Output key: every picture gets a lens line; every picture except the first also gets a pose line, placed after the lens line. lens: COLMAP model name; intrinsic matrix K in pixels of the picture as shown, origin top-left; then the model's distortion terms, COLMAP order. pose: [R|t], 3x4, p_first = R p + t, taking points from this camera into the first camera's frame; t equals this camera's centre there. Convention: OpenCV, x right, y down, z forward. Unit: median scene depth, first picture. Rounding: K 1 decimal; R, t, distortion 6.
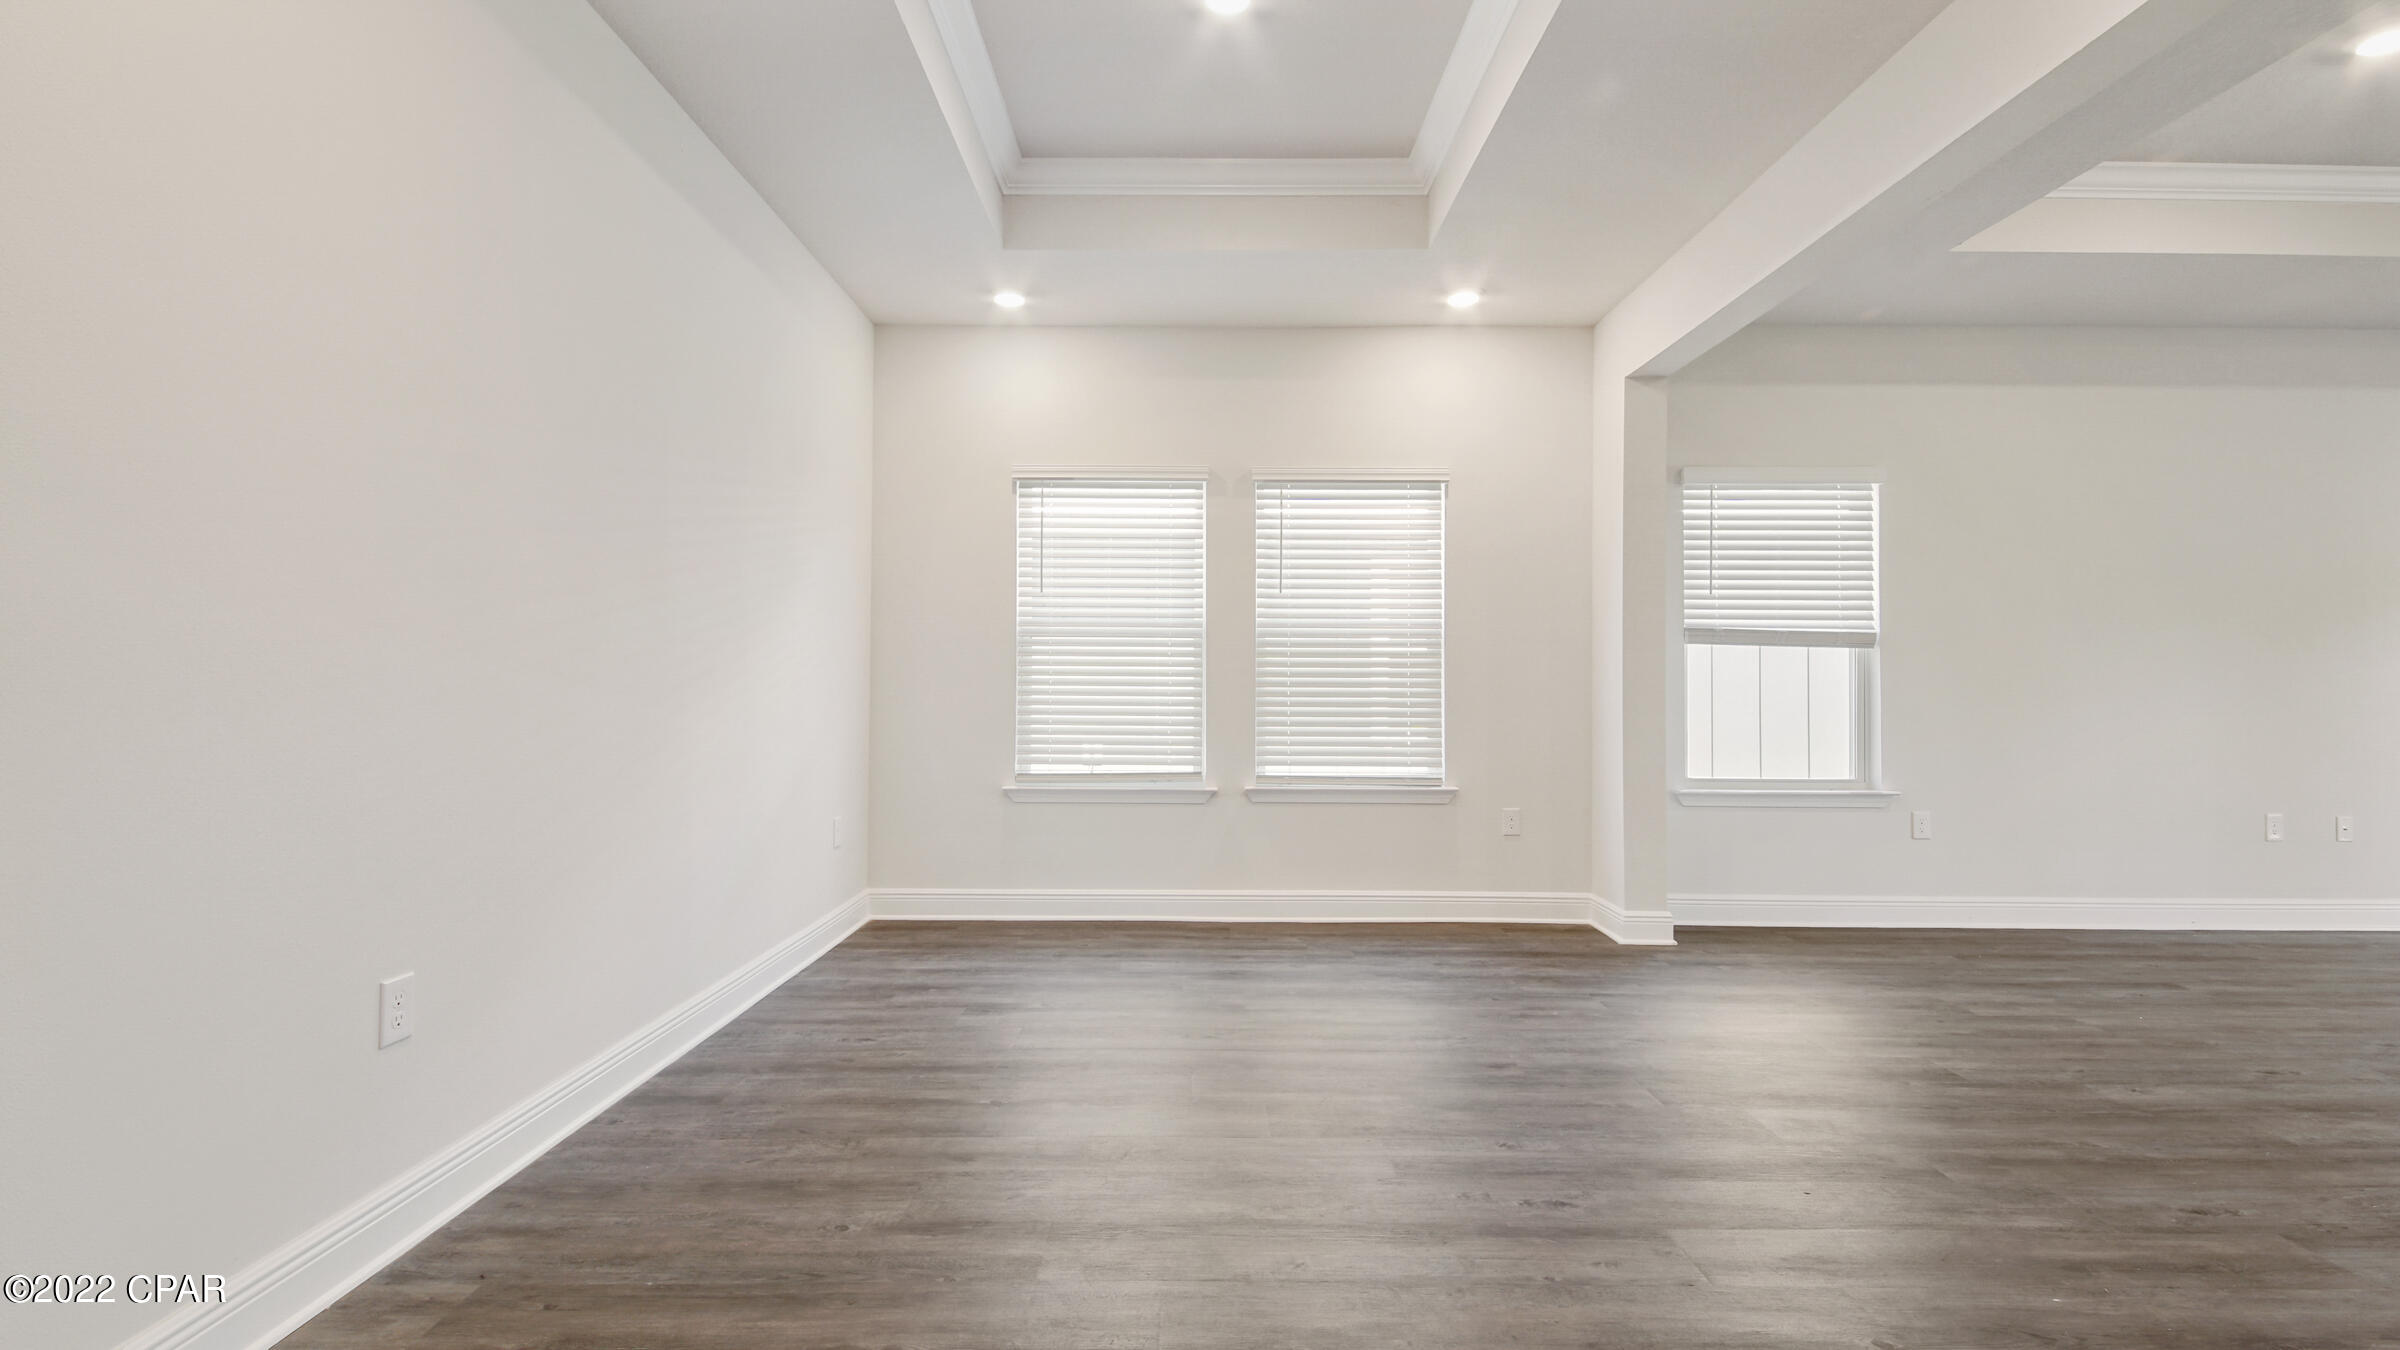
lens RADIAL K [[1046.7, 0, 1193.8], [0, 1046.7, 705.2], [0, 0, 1]] dist [0.038530, -0.025823]
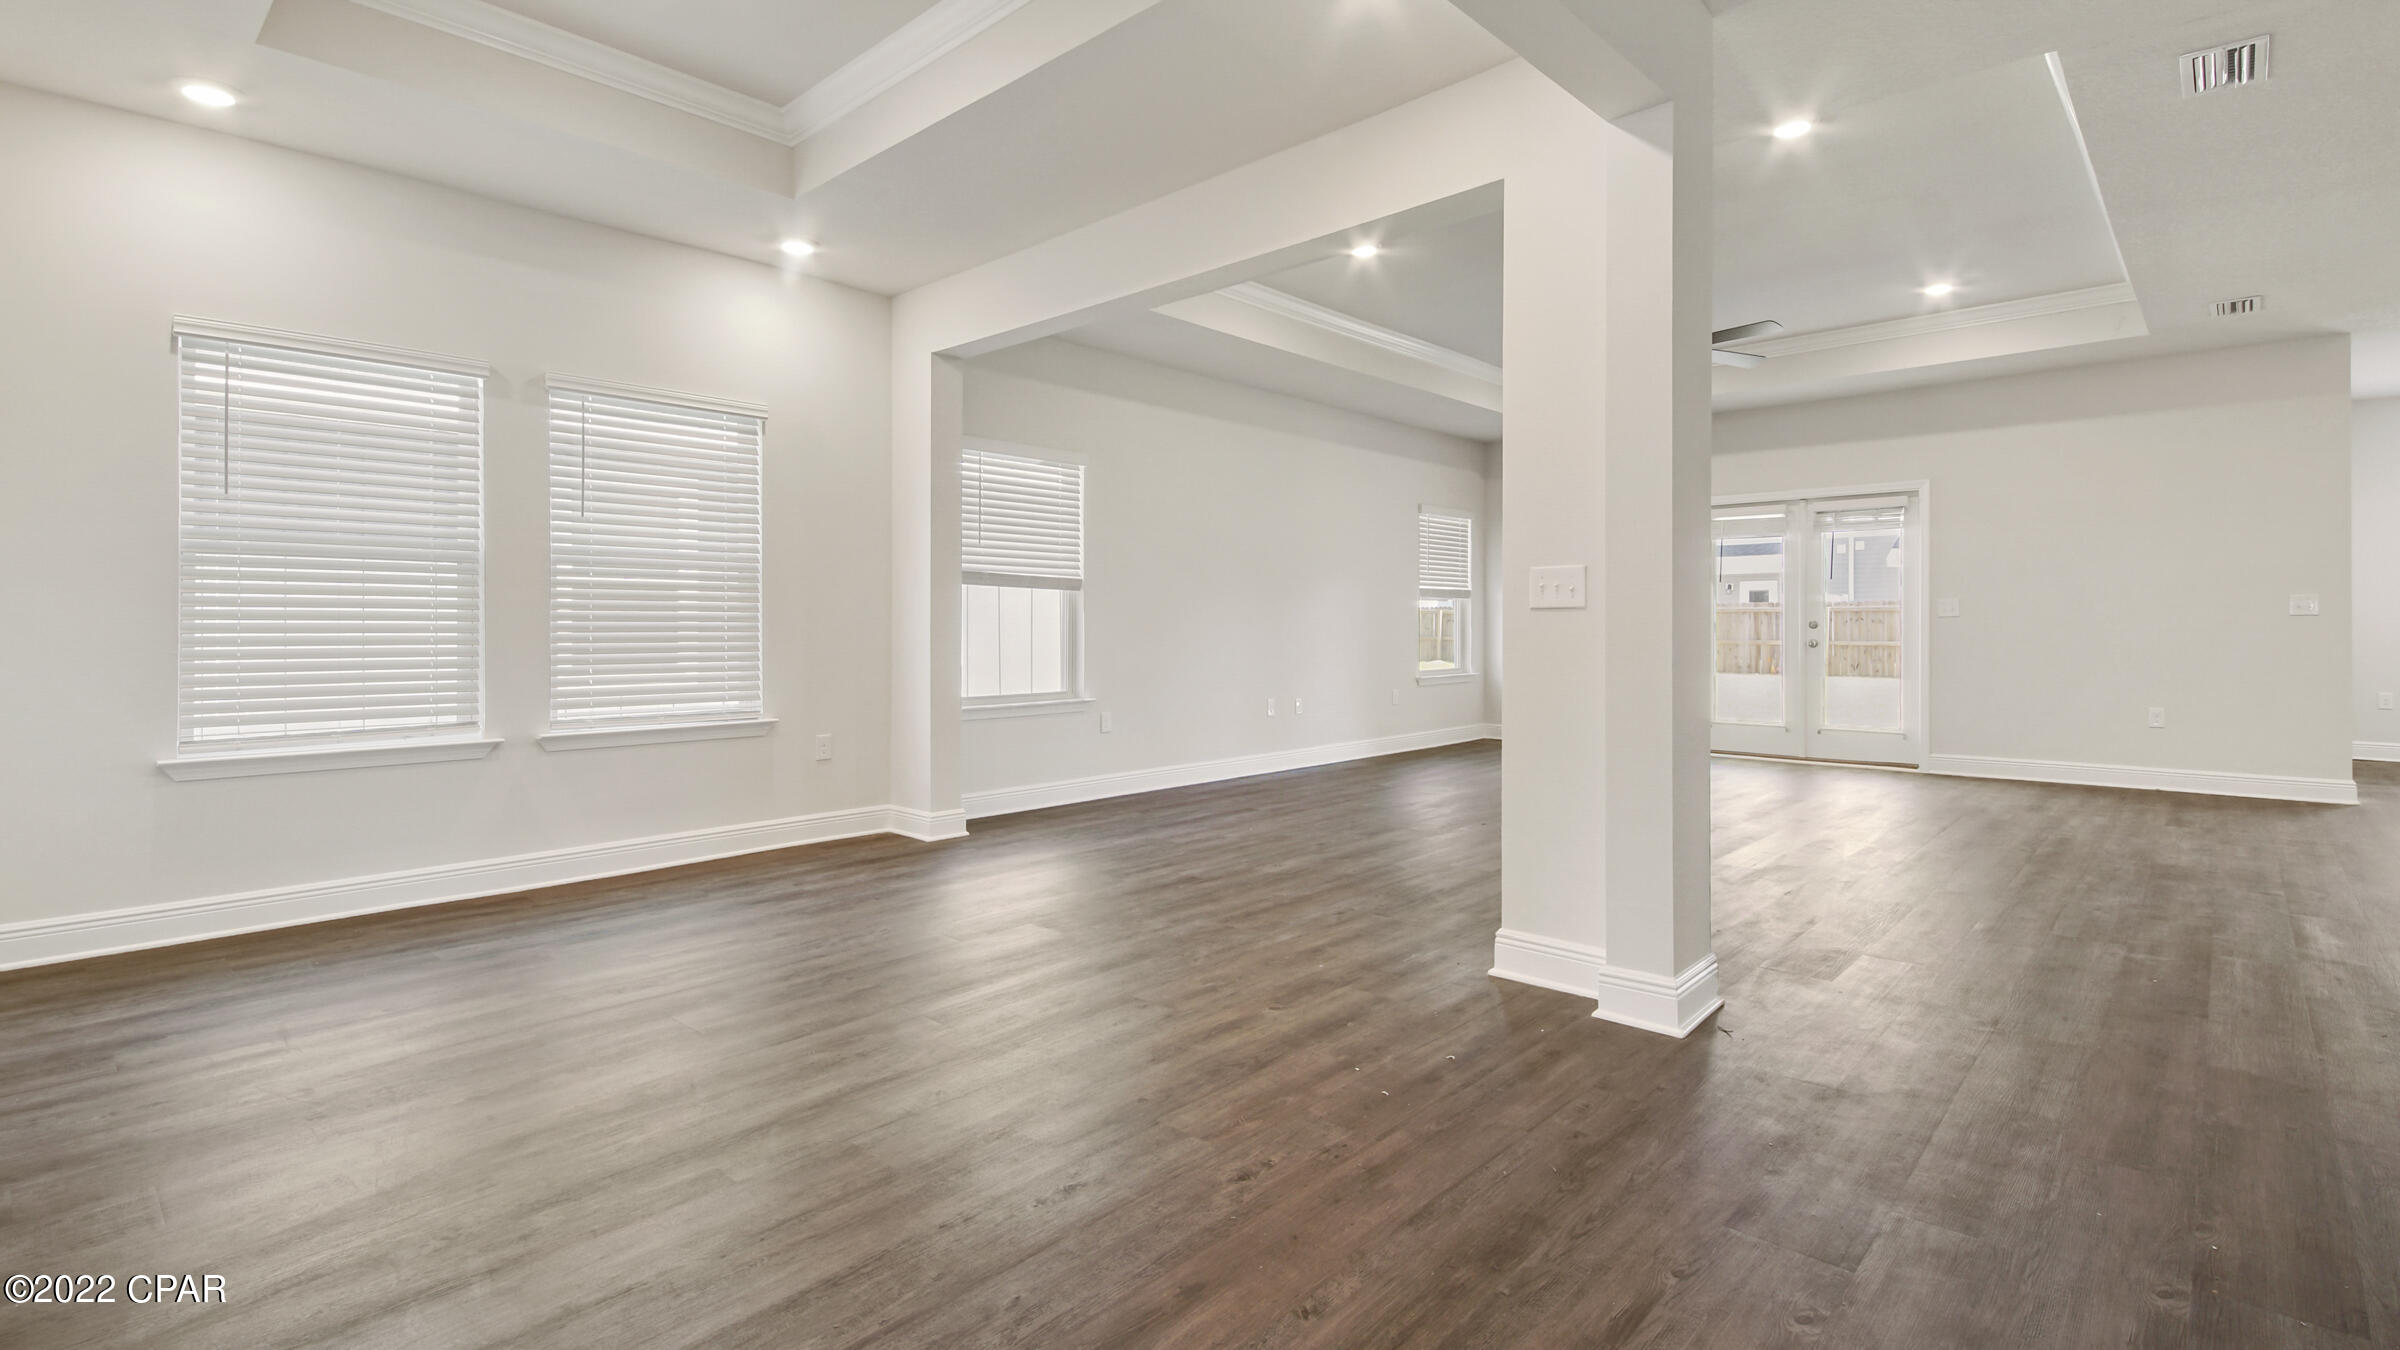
lens RADIAL K [[1091.5, 0, 1200.2], [0, 1091.5, 690.6], [0, 0, 1]] dist [-0.011782, -0.000308]
pose [[0.671700, -0.048663, 0.739223, -0.265512], [0.015537, 0.998546, 0.051616, 0.002467], [-0.740660, -0.023185, 0.671480, -0.025200]]
